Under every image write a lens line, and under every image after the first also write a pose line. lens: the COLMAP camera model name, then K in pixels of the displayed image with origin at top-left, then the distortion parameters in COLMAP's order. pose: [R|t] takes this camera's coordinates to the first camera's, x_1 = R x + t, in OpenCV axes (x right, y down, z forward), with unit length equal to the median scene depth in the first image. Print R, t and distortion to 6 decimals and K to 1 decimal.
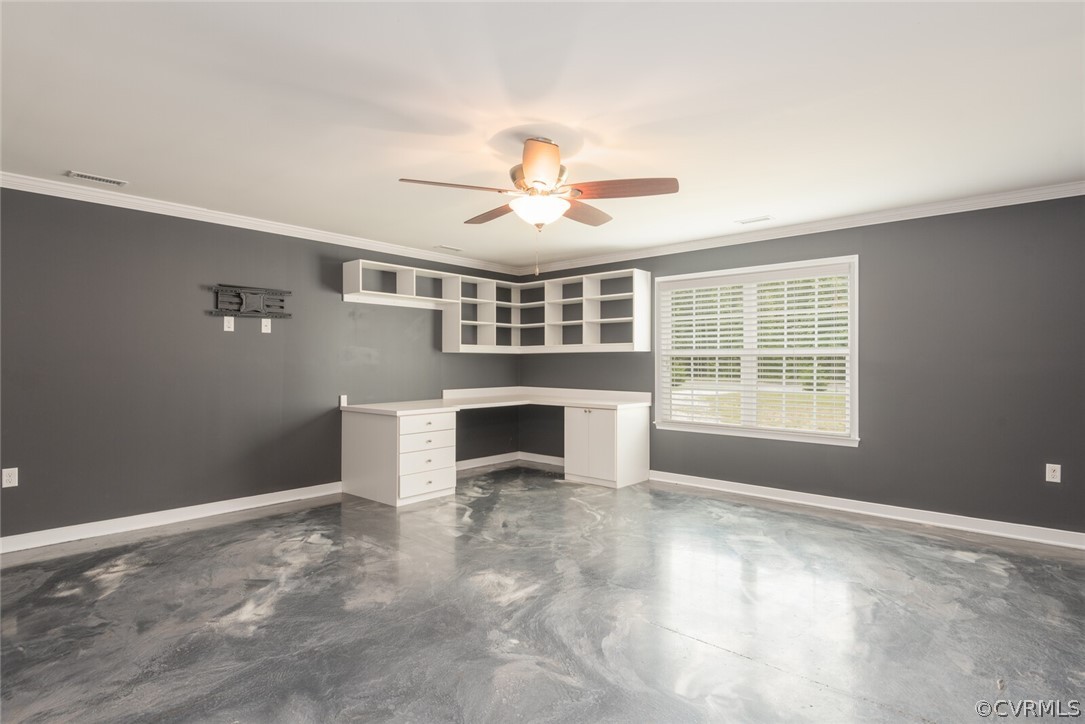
lens RADIAL K [[547.4, 0, 546.4], [0, 547.4, 362.4], [0, 0, 1]] dist [0.037879, -0.020394]
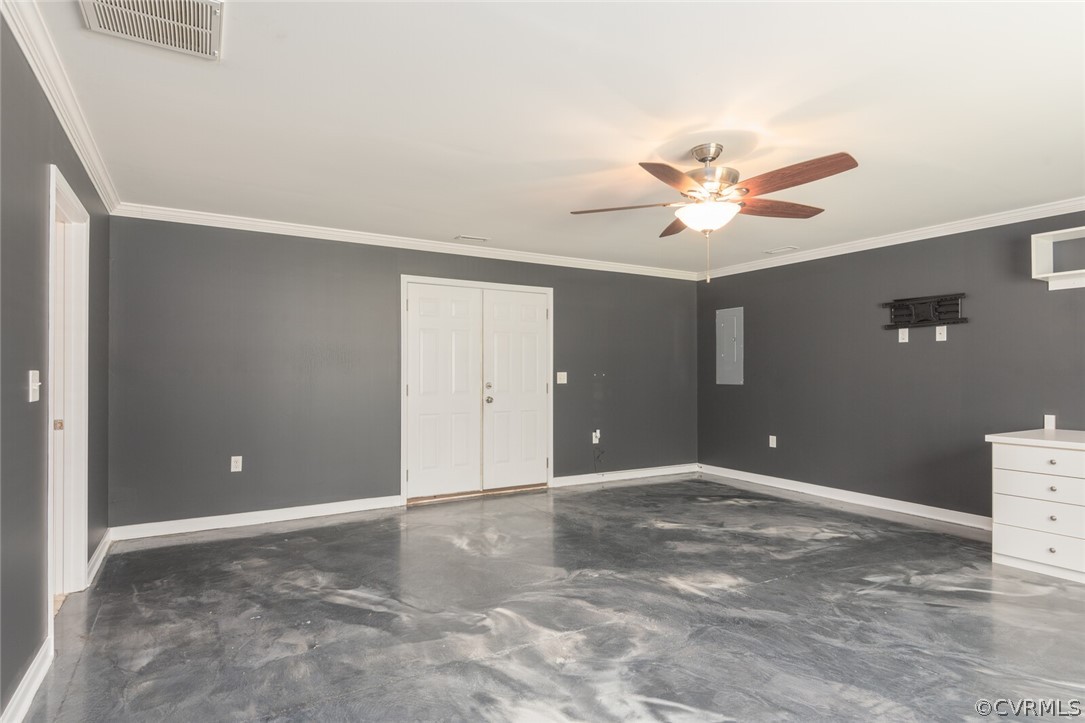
lens RADIAL K [[547.4, 0, 546.4], [0, 547.4, 361.9], [0, 0, 1]] dist [0.037879, -0.020394]
pose [[-0.239204, -0.017627, -0.970809, 0.835112], [-0.007118, 0.999840, -0.016400, 0.005059], [0.970943, 0.002987, -0.239291, 0.788007]]
